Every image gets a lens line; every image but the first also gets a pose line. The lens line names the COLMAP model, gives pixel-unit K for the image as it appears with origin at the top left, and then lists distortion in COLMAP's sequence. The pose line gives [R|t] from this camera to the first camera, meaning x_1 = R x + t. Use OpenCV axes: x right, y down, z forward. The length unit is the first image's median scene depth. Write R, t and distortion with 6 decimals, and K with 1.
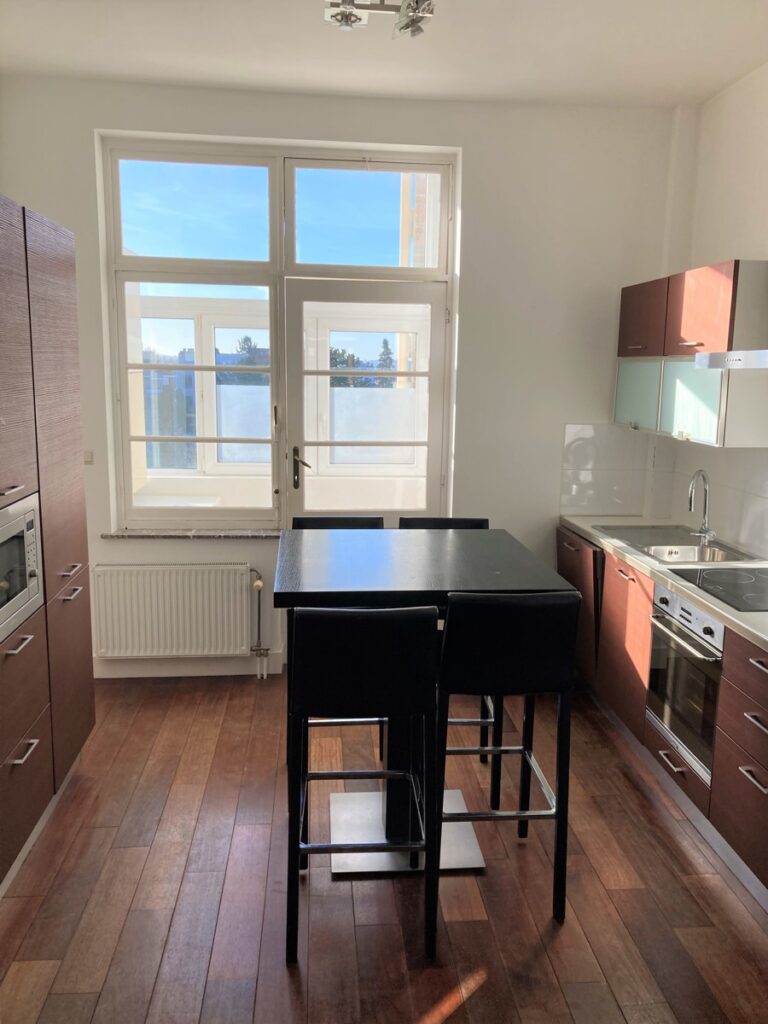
lens RADIAL K [[823.3, 0, 393.9], [0, 823.3, 511.3], [0, 0, 1]] dist [0.002928, -0.002506]
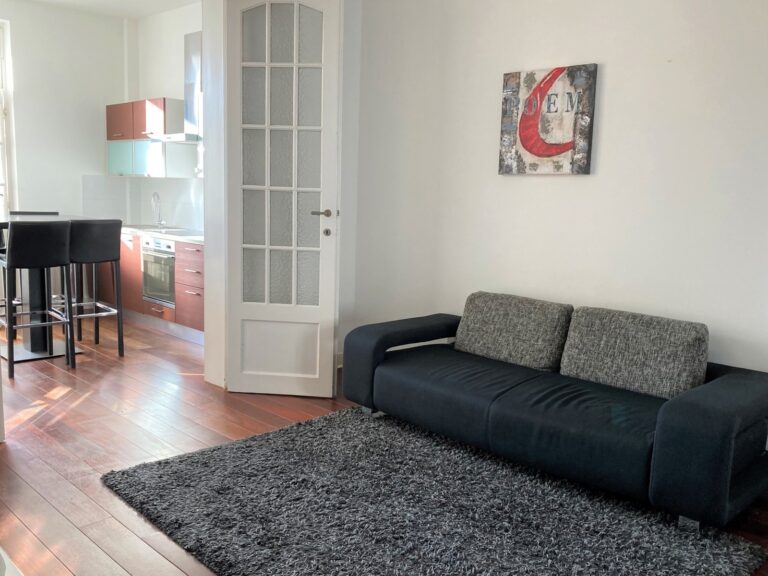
lens RADIAL K [[699.8, 0, 384.0], [0, 699.8, 288.0], [0, 0, 1]] dist [0.046295, -0.006526]
pose [[0.765417, -0.077922, 0.638800, -0.366512], [0.090564, 0.995806, 0.012955, 0.227045], [-0.637131, 0.047936, 0.769264, -0.786530]]
